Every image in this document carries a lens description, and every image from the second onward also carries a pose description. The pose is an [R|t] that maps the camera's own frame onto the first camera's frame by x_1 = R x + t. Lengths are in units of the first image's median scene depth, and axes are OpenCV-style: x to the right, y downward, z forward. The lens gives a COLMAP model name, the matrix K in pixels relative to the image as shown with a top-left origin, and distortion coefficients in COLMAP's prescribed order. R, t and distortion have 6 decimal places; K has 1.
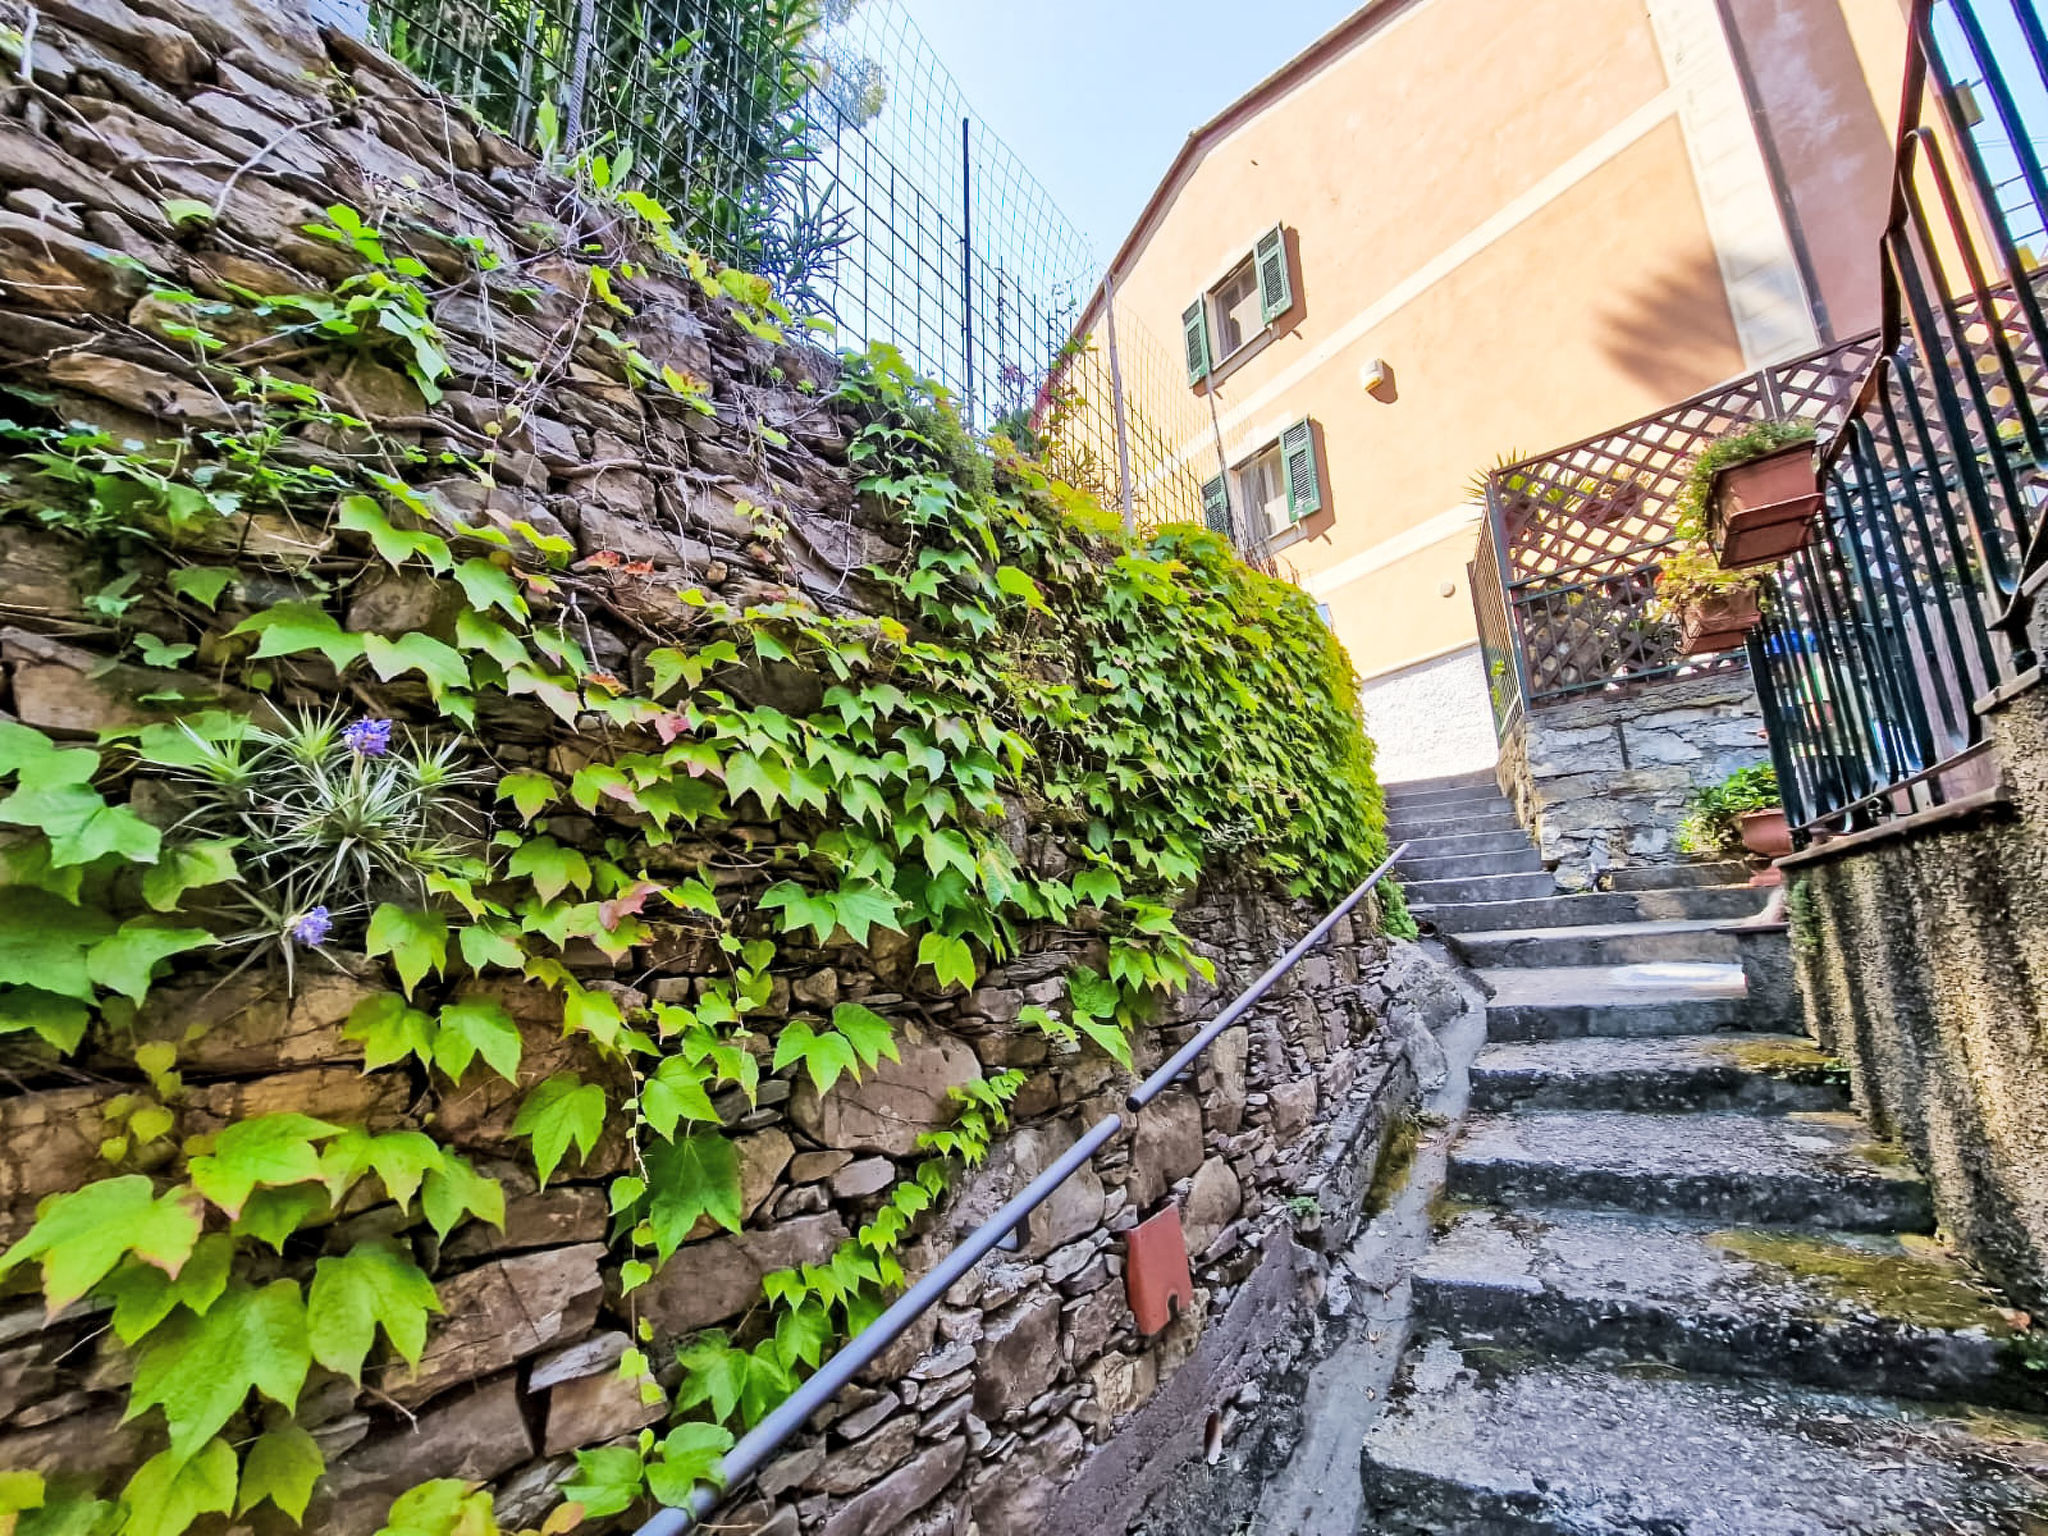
lens RADIAL K [[830.8, 0, 1024.7], [0, 830.8, 771.3], [0, 0, 1]] dist [0.002376, 0.000201]
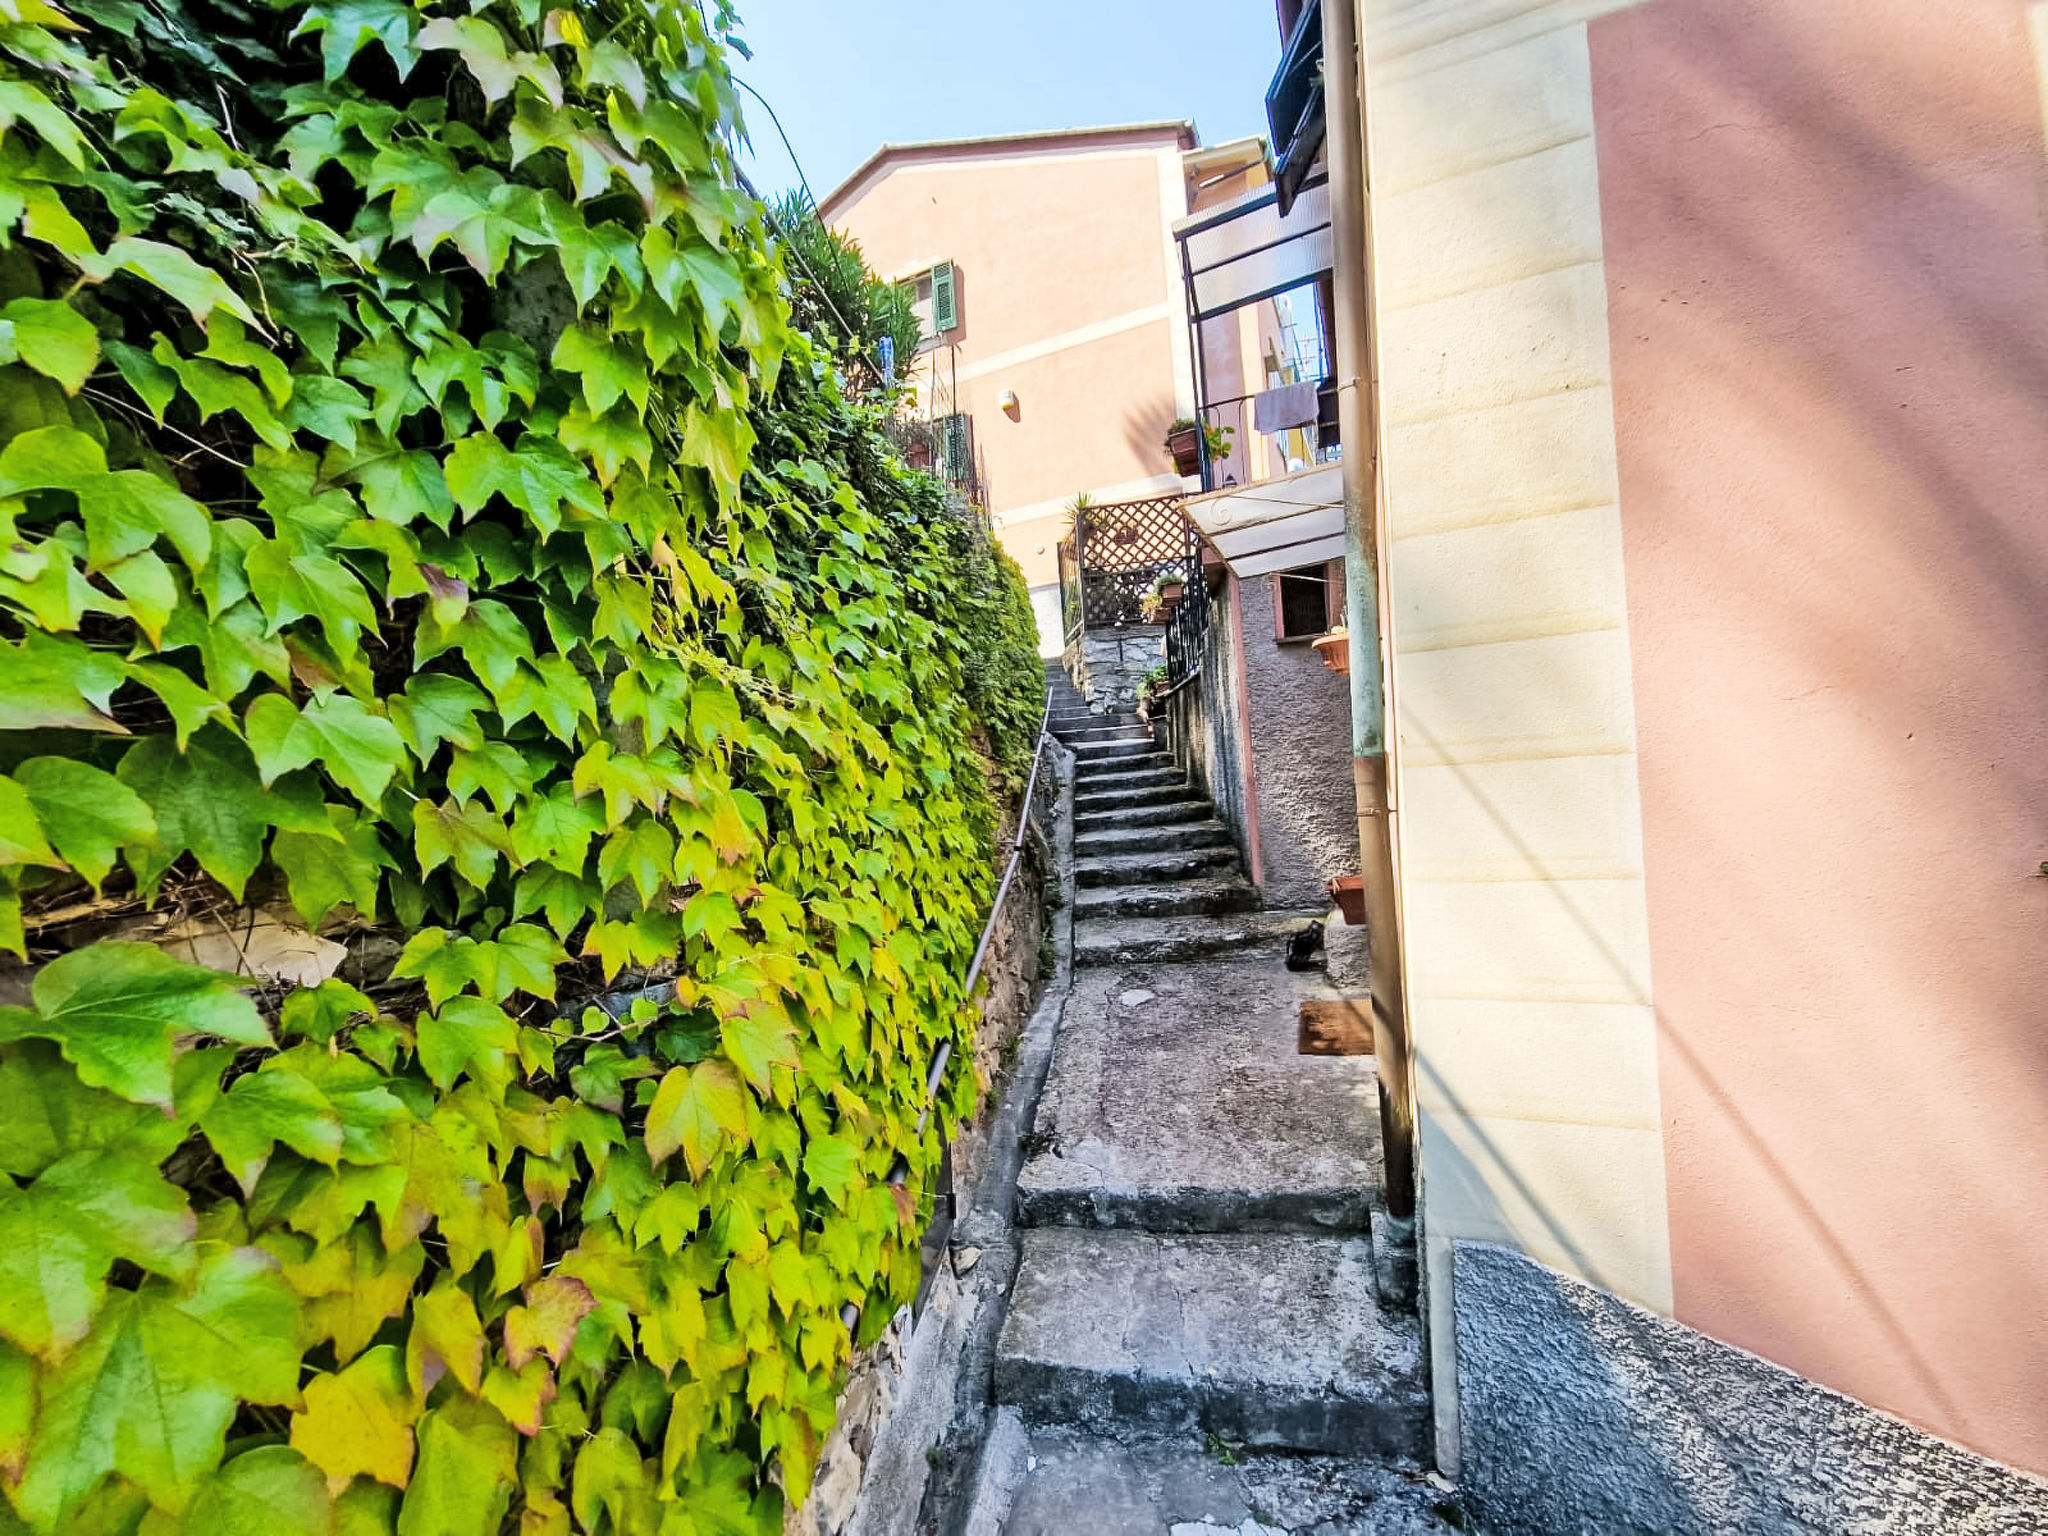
lens RADIAL K [[830.8, 0, 1024.9], [0, 830.8, 764.2], [0, 0, 1]] dist [0.002376, 0.000201]
pose [[0.848494, 0.001752, 0.529202, -0.654888], [-0.081462, 0.988508, 0.127339, 0.006705], [-0.522898, -0.151156, 0.838886, -0.756409]]
